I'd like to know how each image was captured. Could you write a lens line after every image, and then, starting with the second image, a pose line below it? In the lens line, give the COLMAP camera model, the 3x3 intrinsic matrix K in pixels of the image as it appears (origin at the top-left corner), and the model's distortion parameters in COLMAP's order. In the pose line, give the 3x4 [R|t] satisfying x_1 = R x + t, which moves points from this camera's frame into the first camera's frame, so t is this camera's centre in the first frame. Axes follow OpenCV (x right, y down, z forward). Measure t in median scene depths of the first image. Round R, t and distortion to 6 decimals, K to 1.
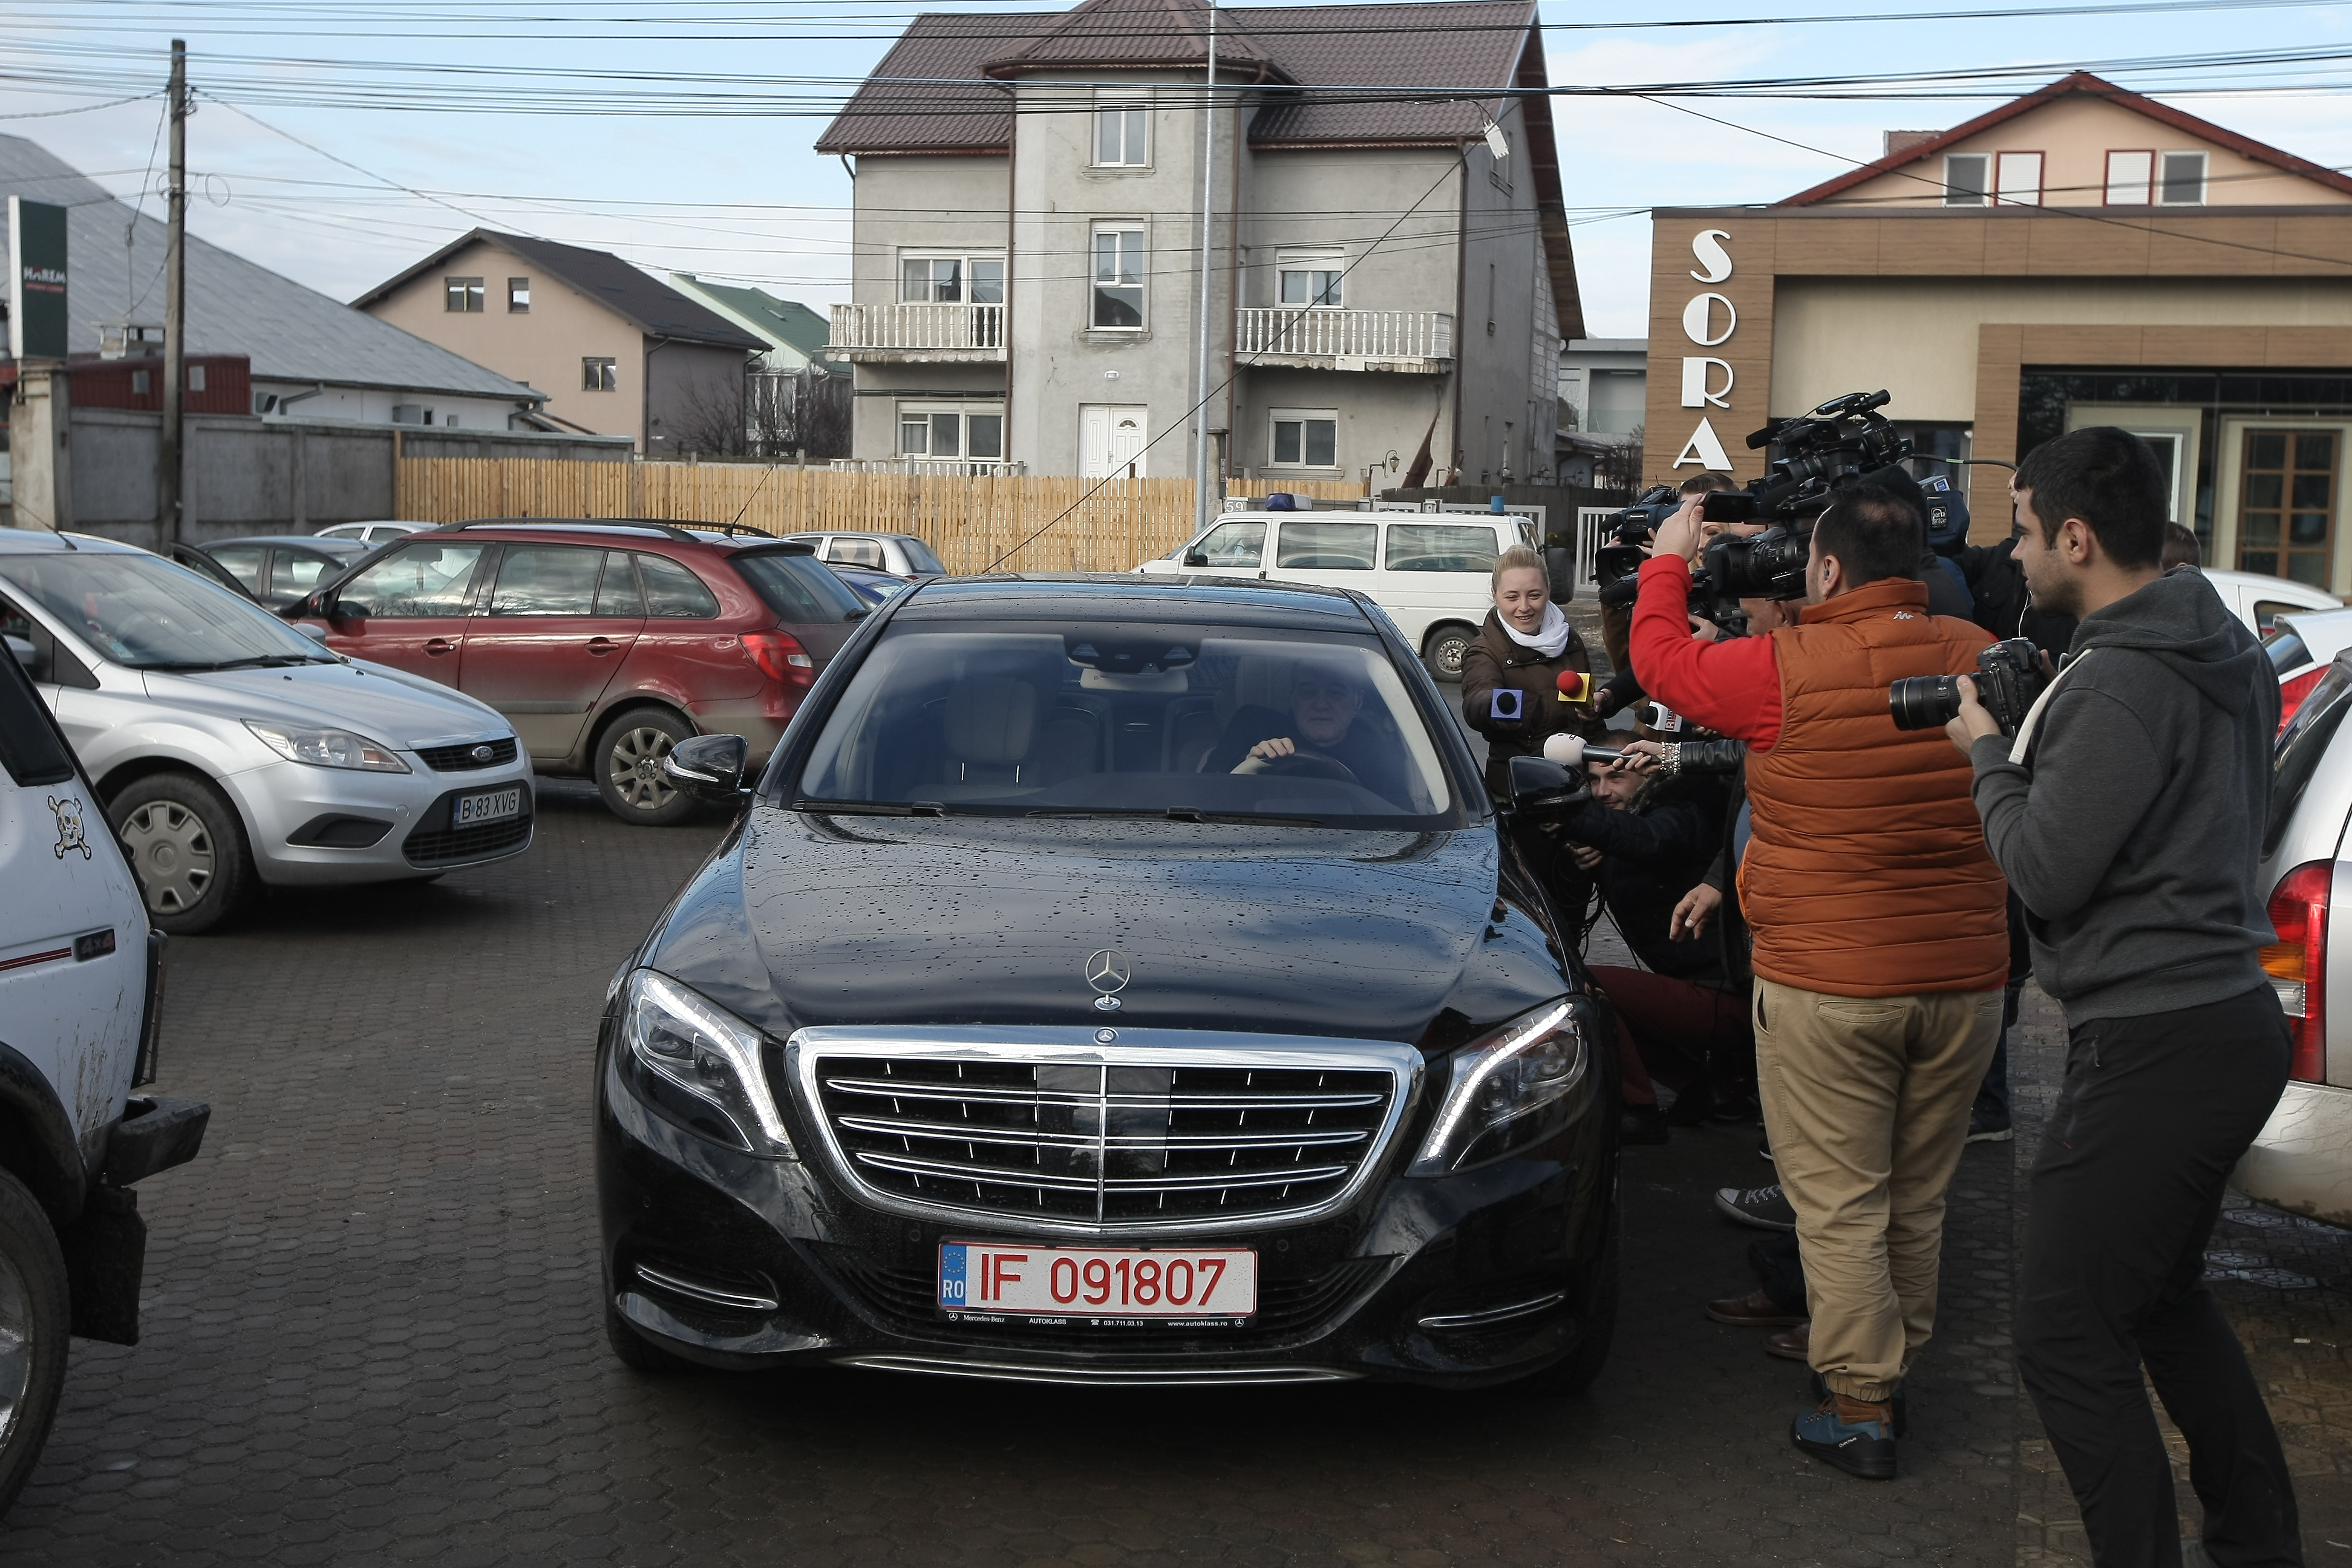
lens RADIAL K [[2830.2, 0, 1176.0], [0, 2830.2, 784.0], [0, 0, 1]] dist [-0.022990, 0.074502]
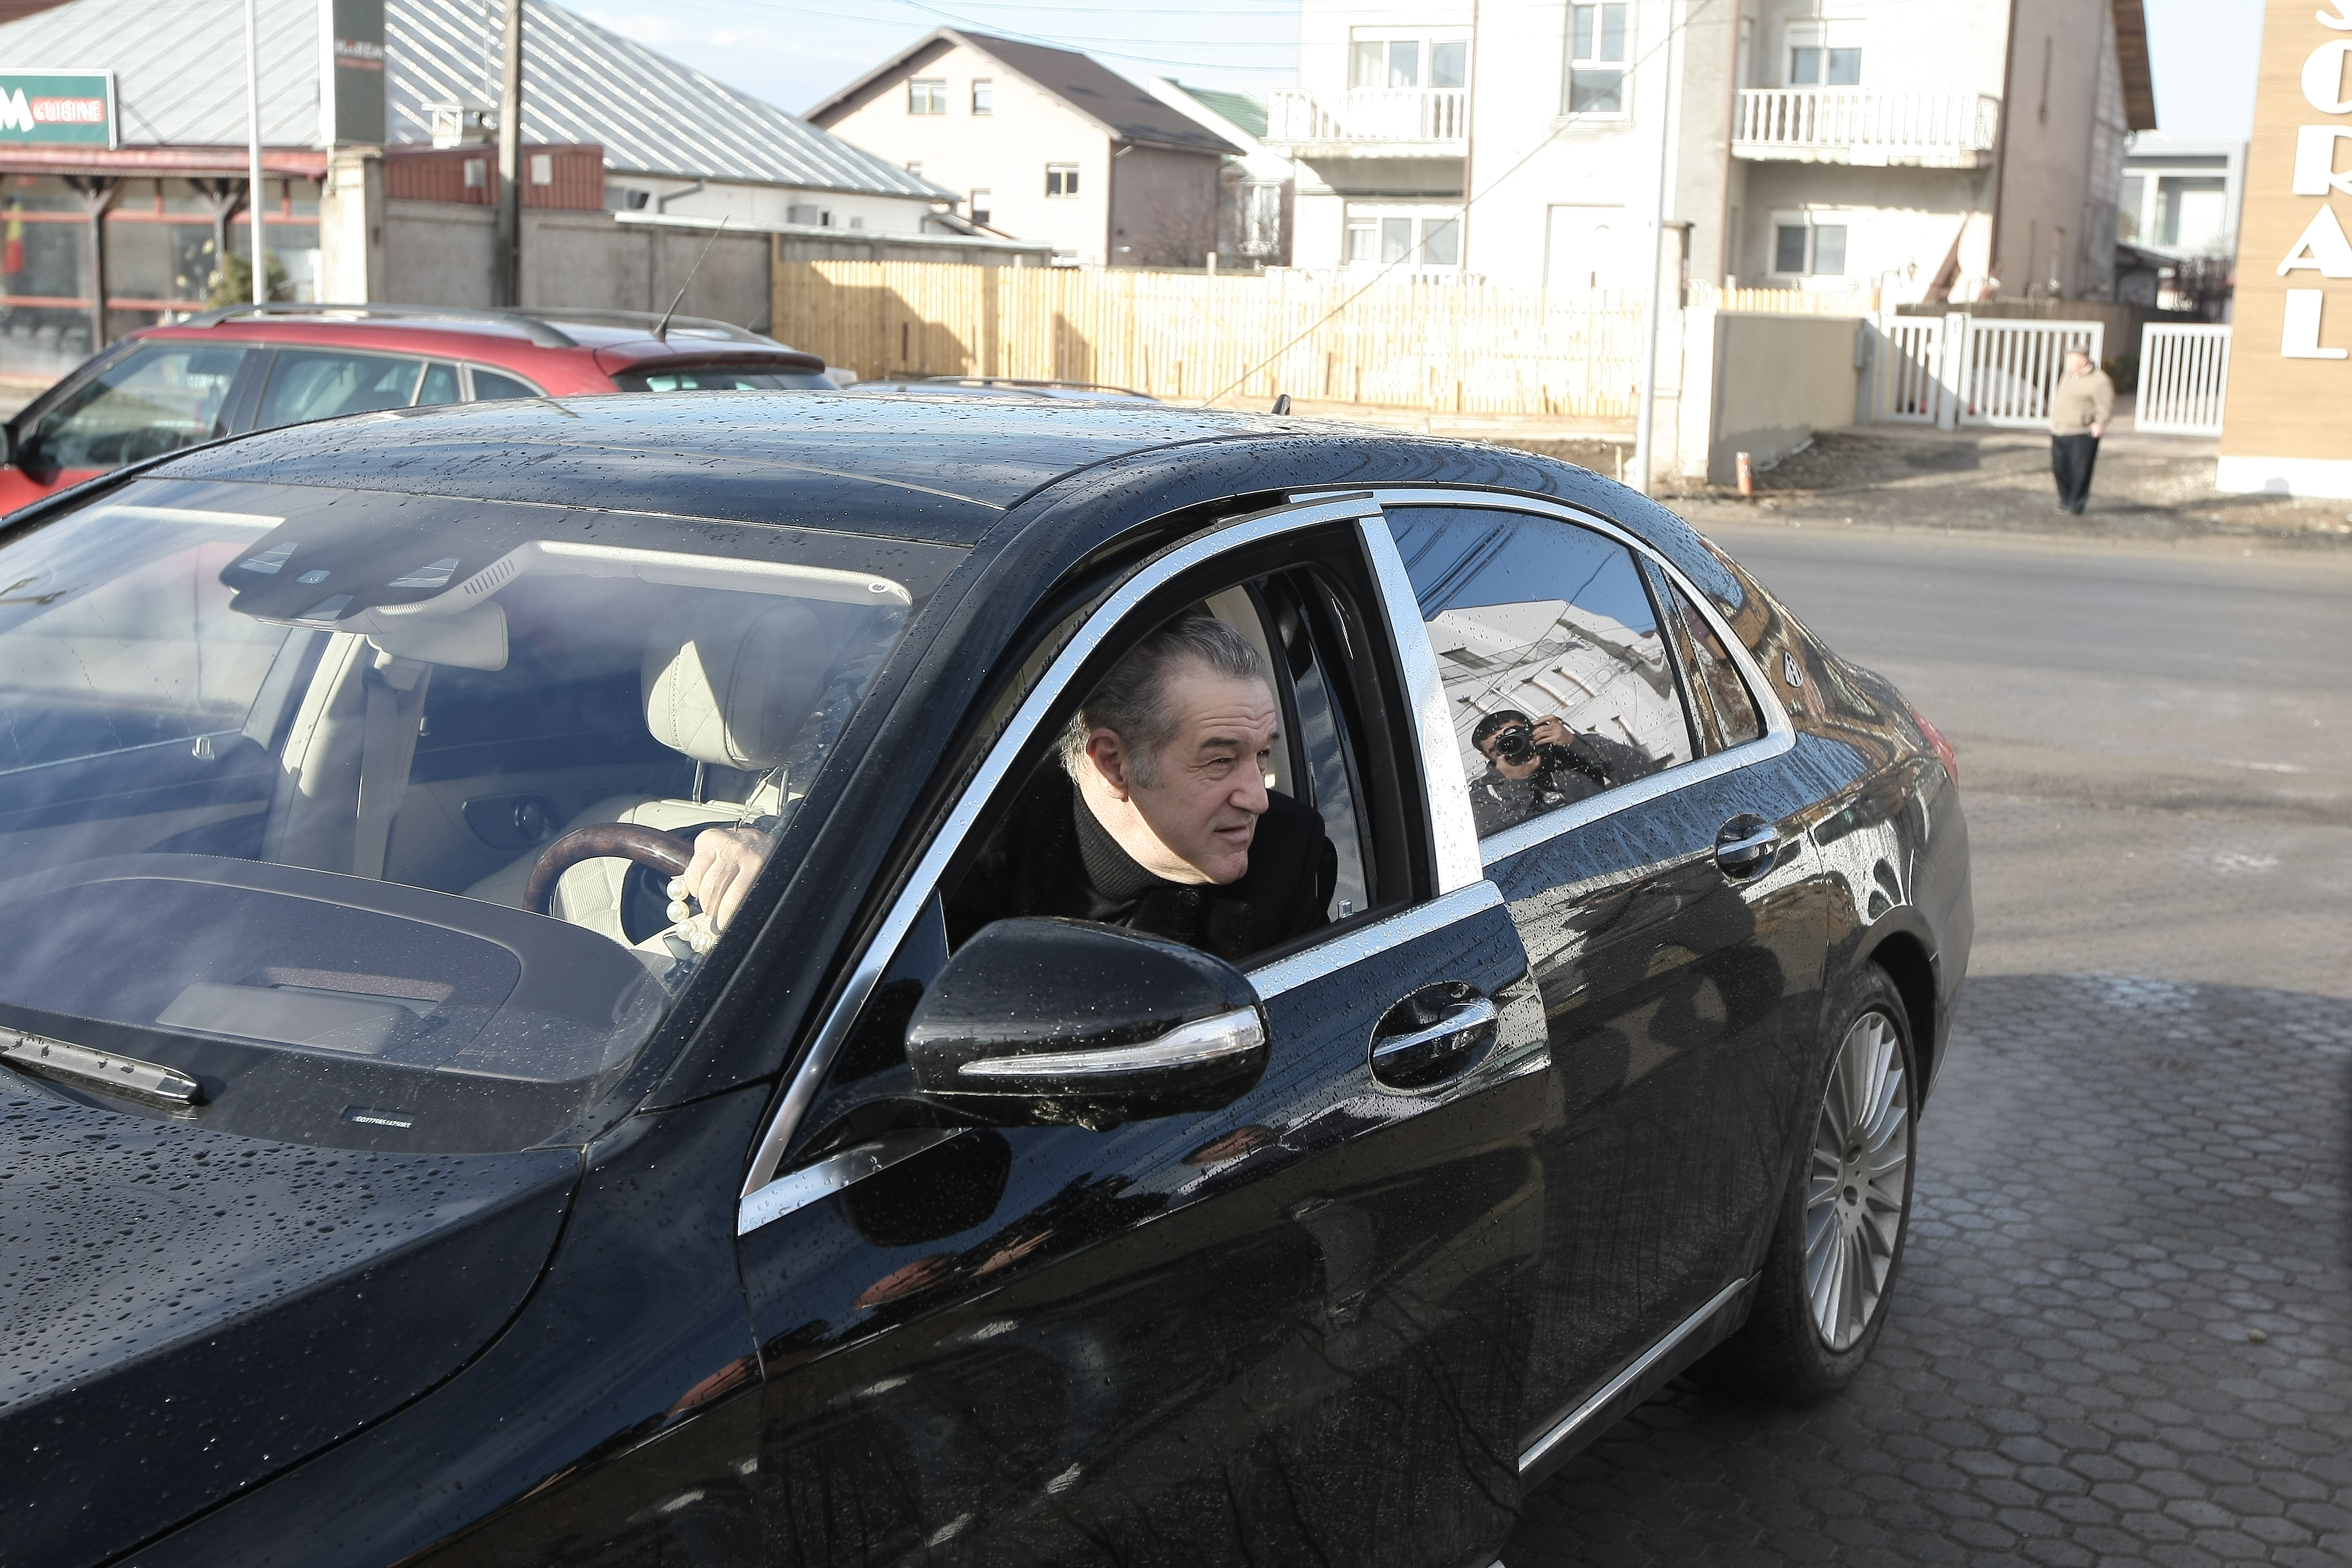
lens RADIAL K [[2830.2, 0, 1176.0], [0, 2830.2, 784.0], [0, 0, 1]] dist [-0.022990, 0.074502]
pose [[0.983281, 0.037025, -0.178289, 0.016606], [-0.025945, 0.997607, 0.064081, -0.010414], [0.180235, -0.058384, 0.981889, 0.128353]]
